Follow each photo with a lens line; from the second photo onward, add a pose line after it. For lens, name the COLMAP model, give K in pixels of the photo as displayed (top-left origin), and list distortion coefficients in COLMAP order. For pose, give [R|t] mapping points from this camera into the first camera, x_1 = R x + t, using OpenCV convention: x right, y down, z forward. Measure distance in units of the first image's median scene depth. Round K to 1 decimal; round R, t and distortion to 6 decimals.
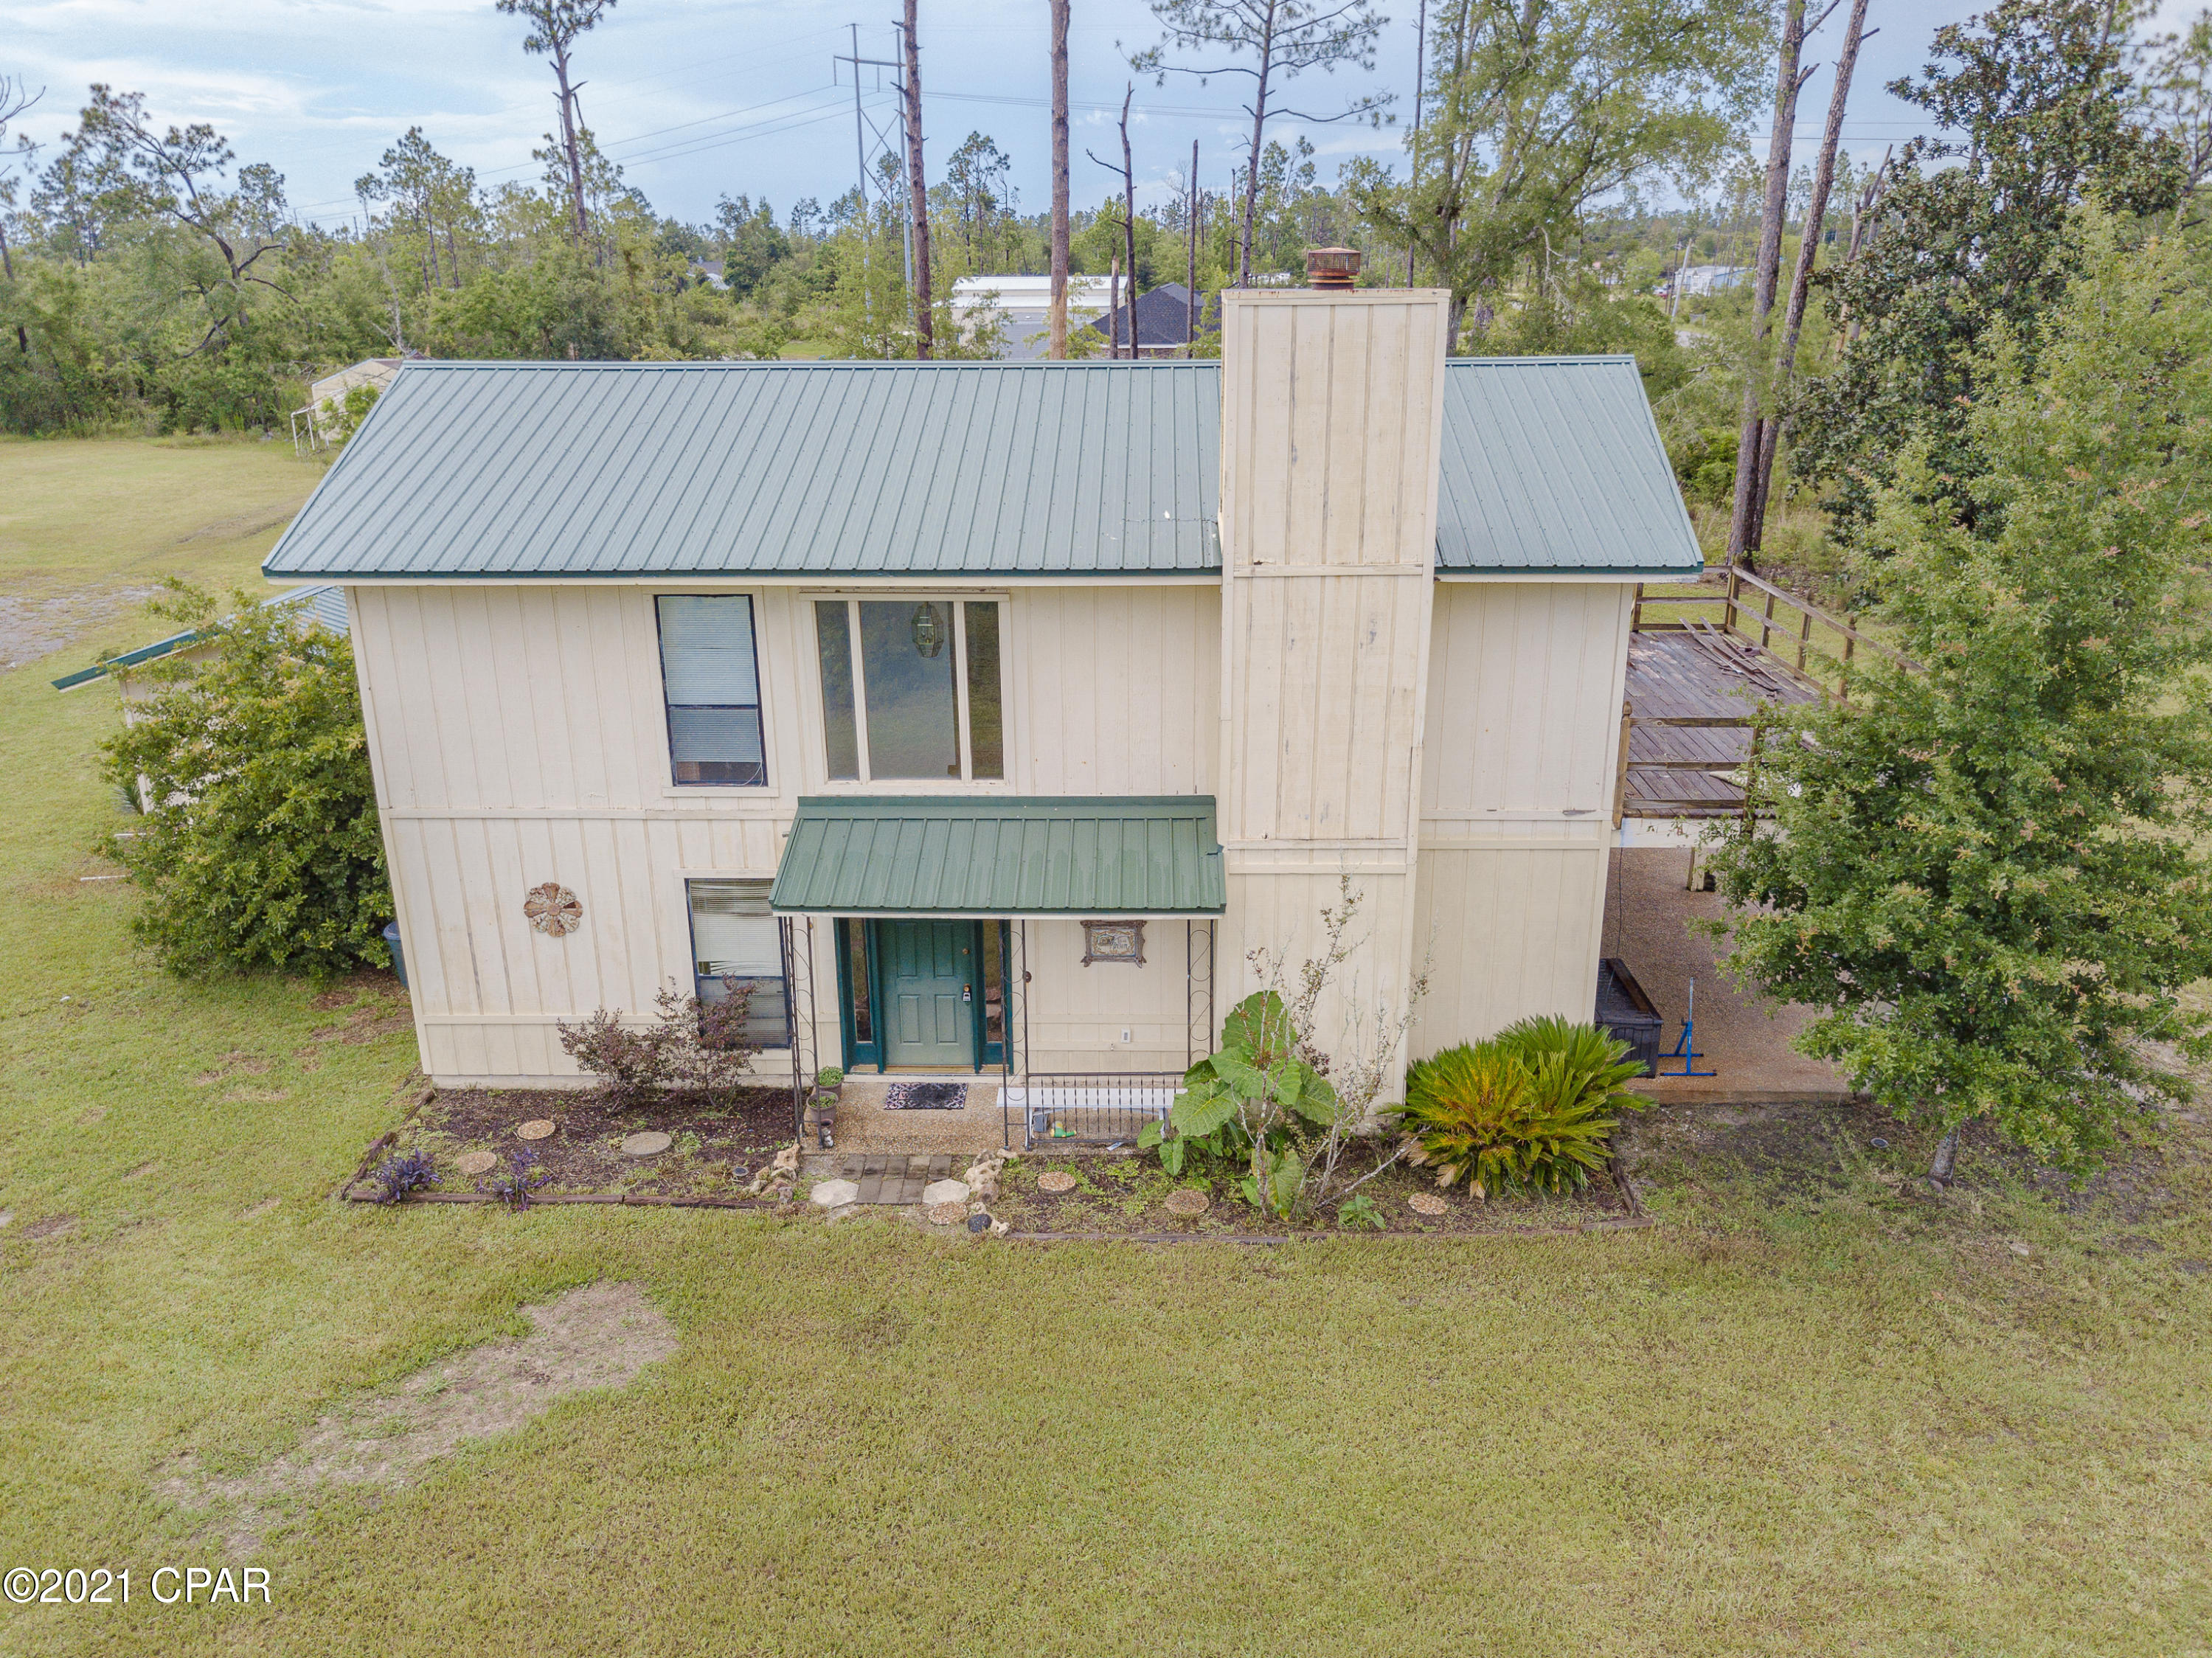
lens RADIAL K [[1696.4, 0, 1115.2], [0, 1696.4, 845.5], [0, 0, 1]] dist [0.020460, -0.004493]
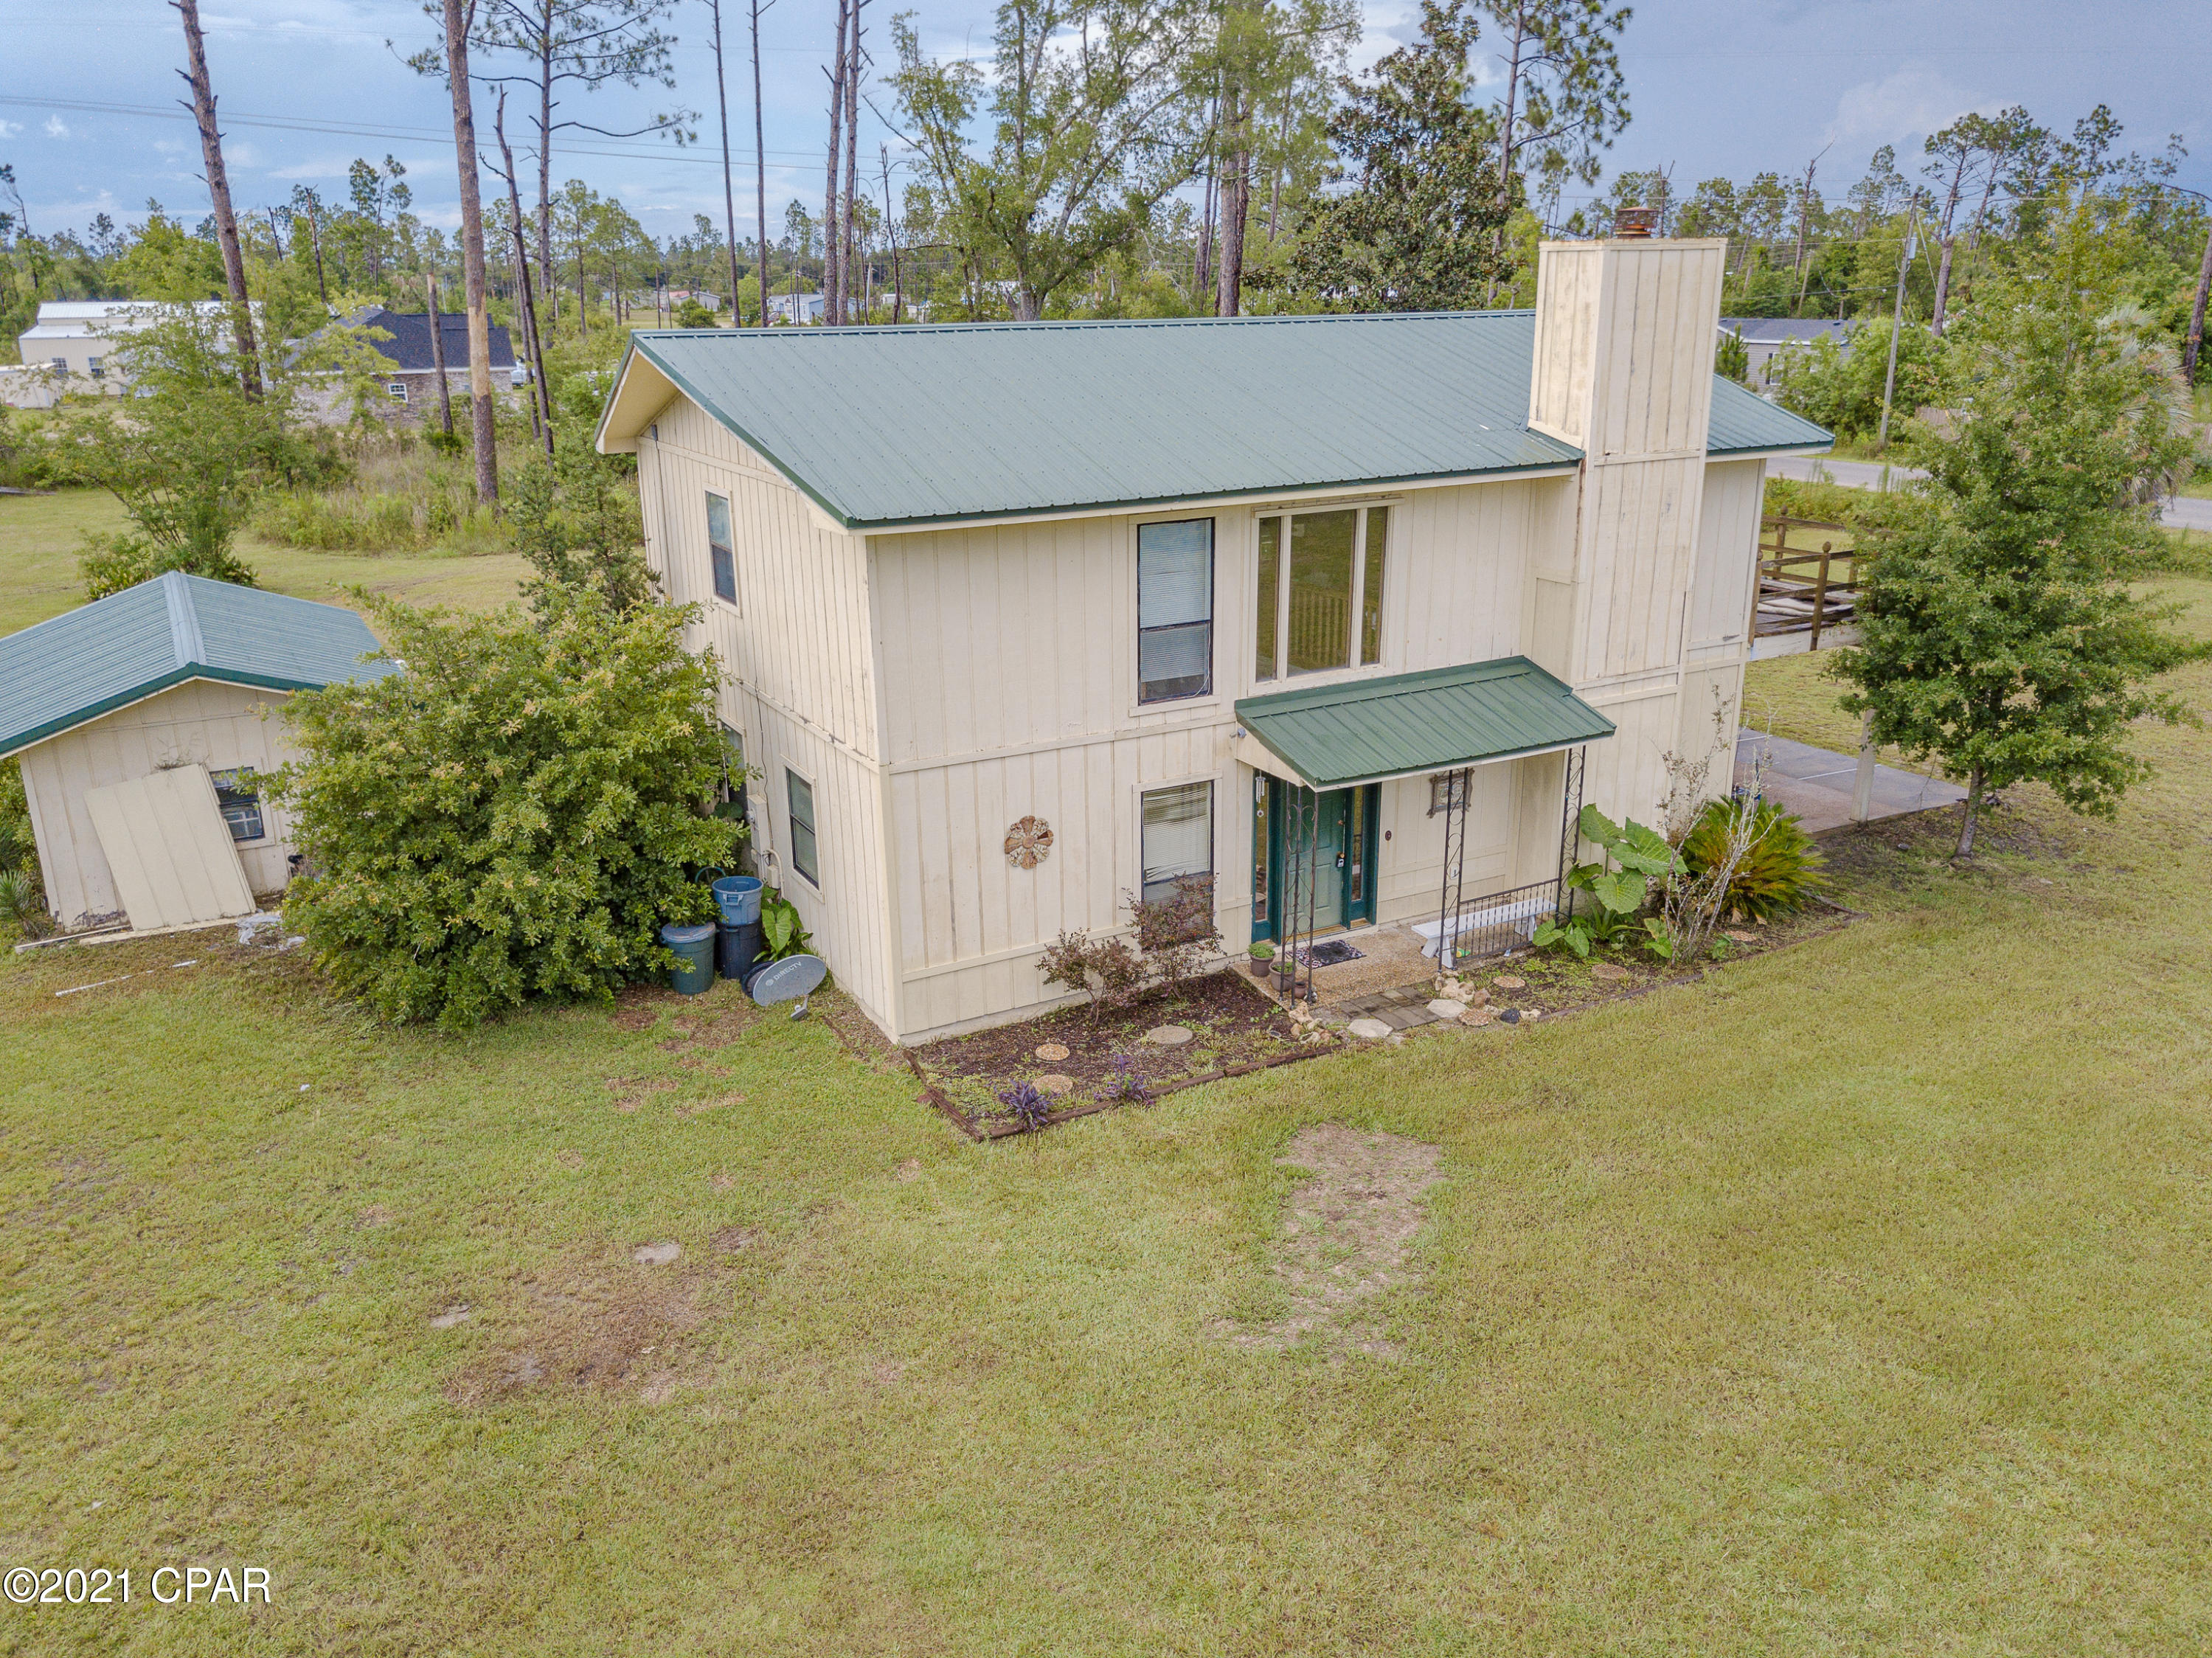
lens RADIAL K [[1696.4, 0, 1115.2], [0, 1696.4, 845.5], [0, 0, 1]] dist [0.020460, -0.004493]
pose [[0.860148, -0.163889, 0.482996, -0.774420], [0.172135, 0.984687, 0.027575, 0.019806], [-0.480119, 0.059422, 0.875188, 0.067014]]
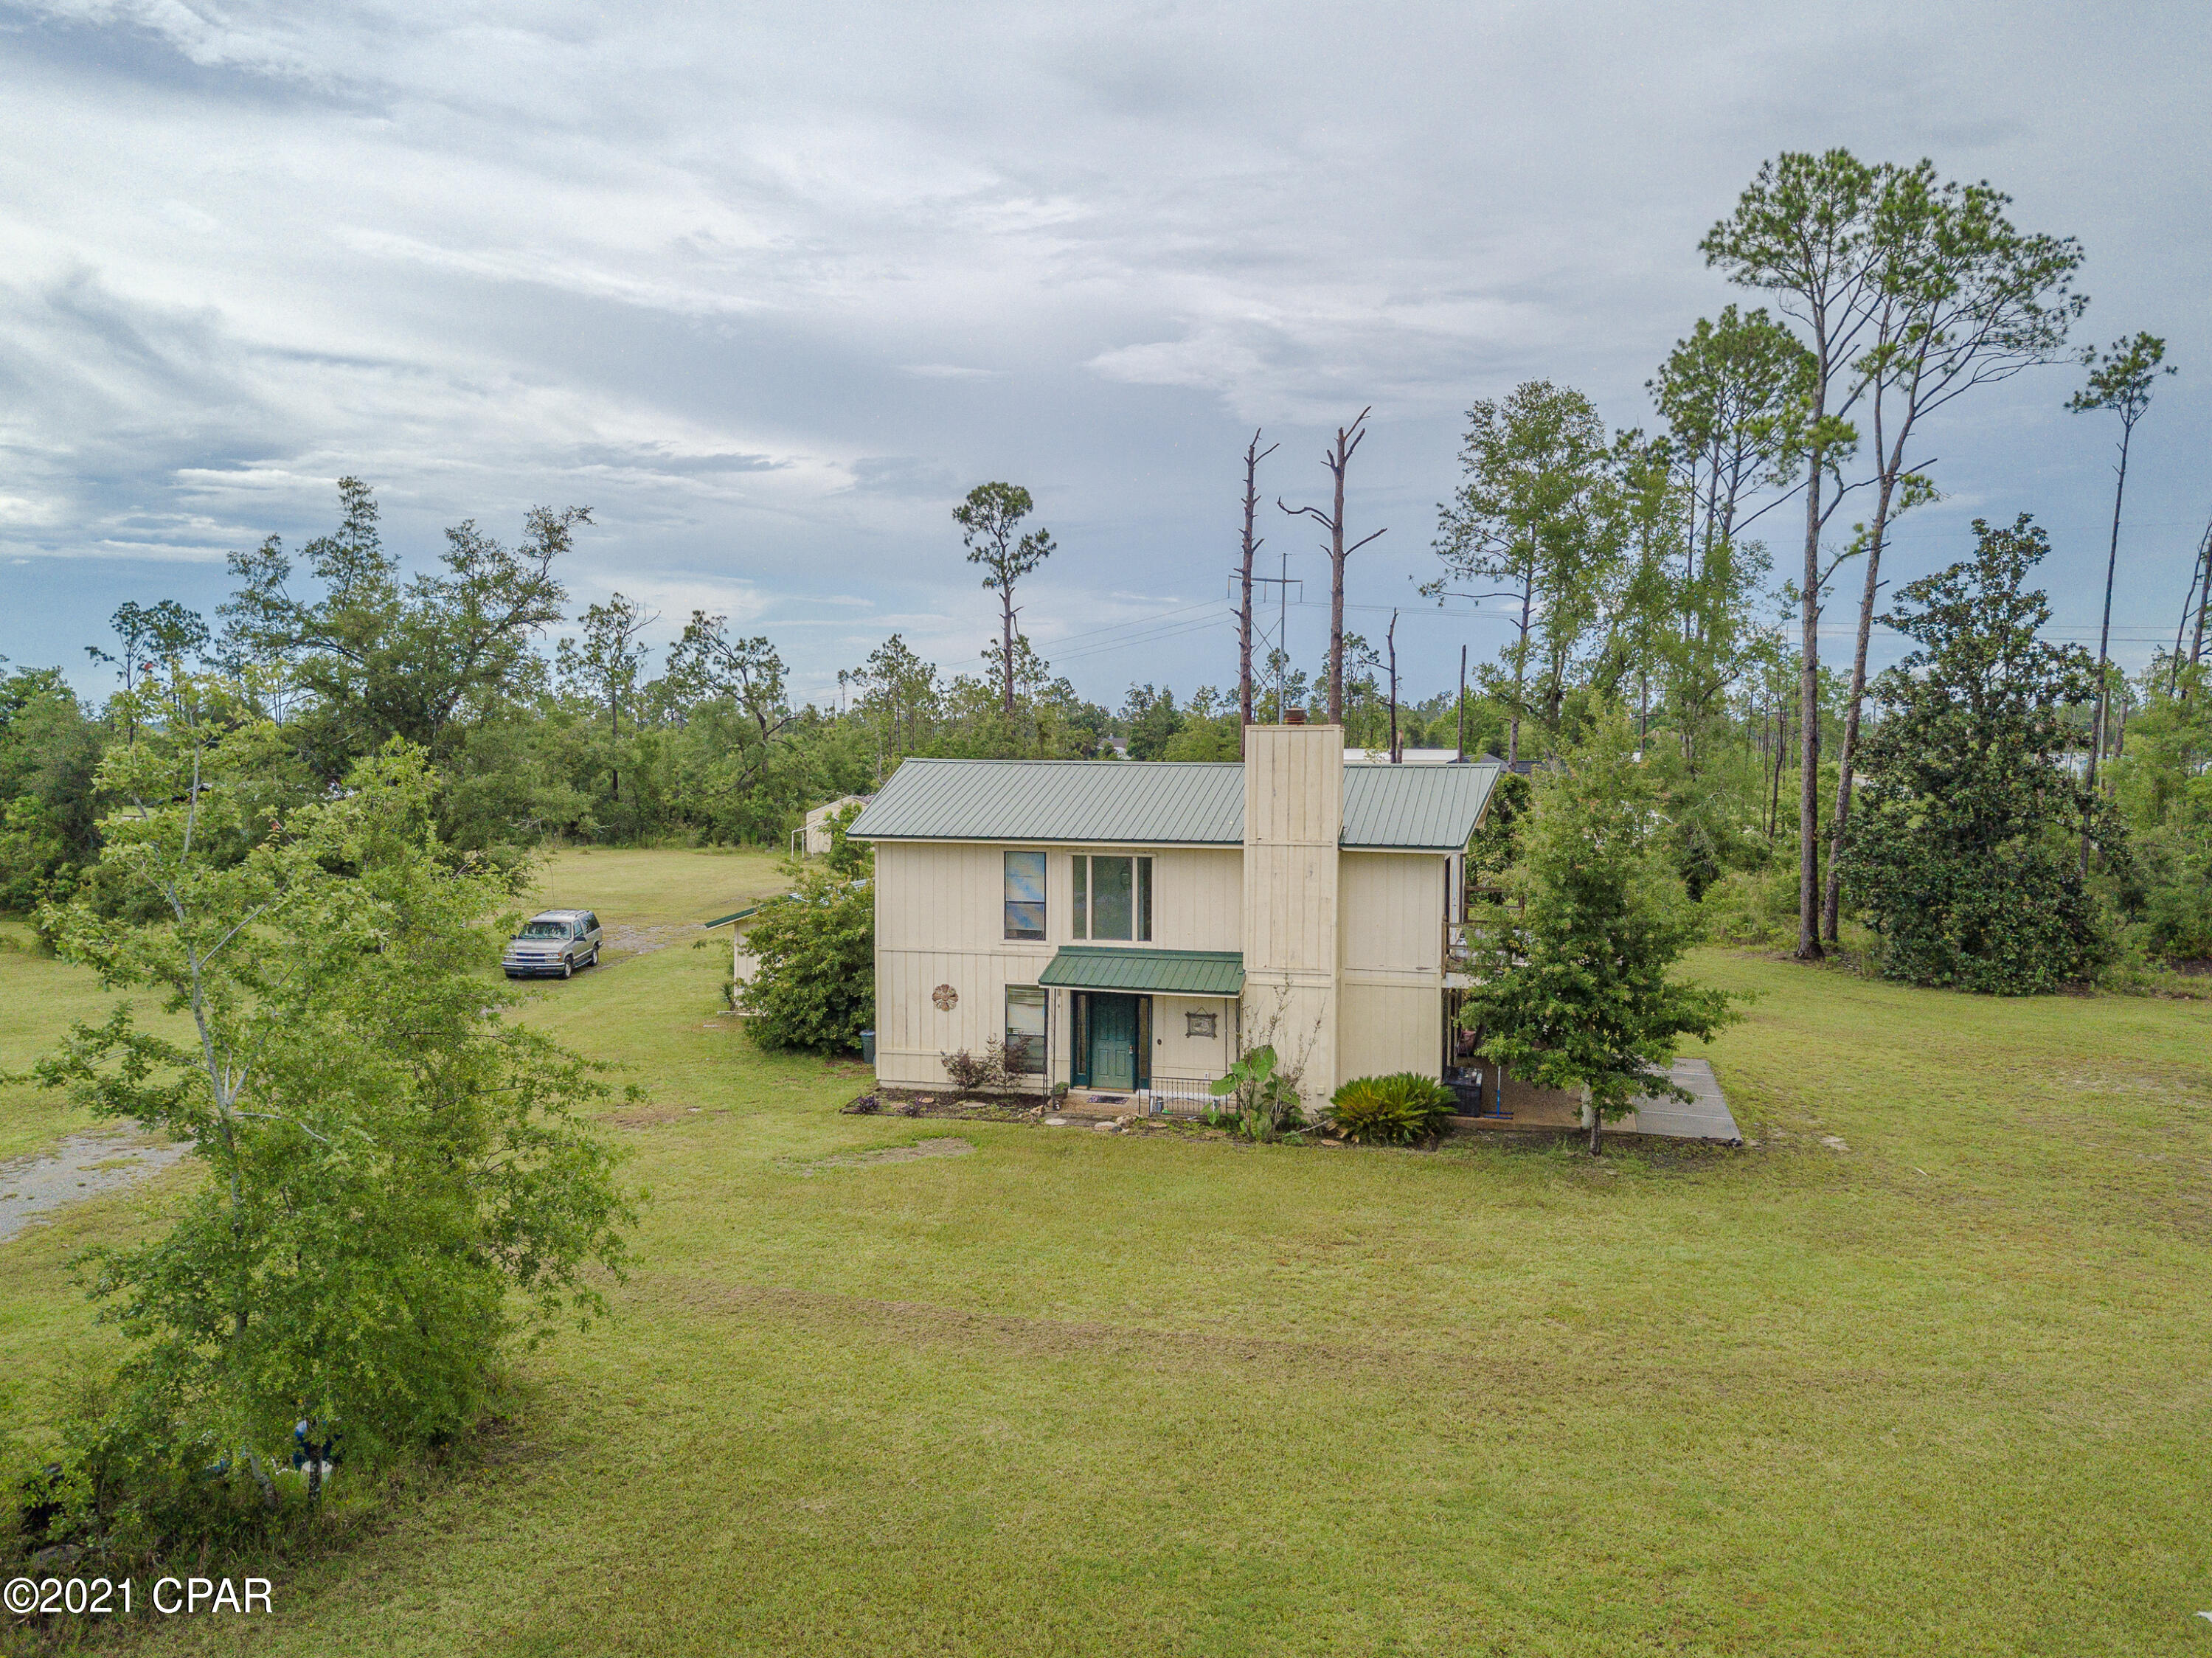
lens RADIAL K [[1694.6, 0, 1118.8], [0, 1694.6, 832.8], [0, 0, 1]] dist [0.014844, 0.003342]
pose [[0.974323, 0.026366, -0.223608, 0.349091], [-0.086659, 0.960529, -0.264339, 0.378158], [0.207812, 0.276929, 0.938149, -0.997434]]
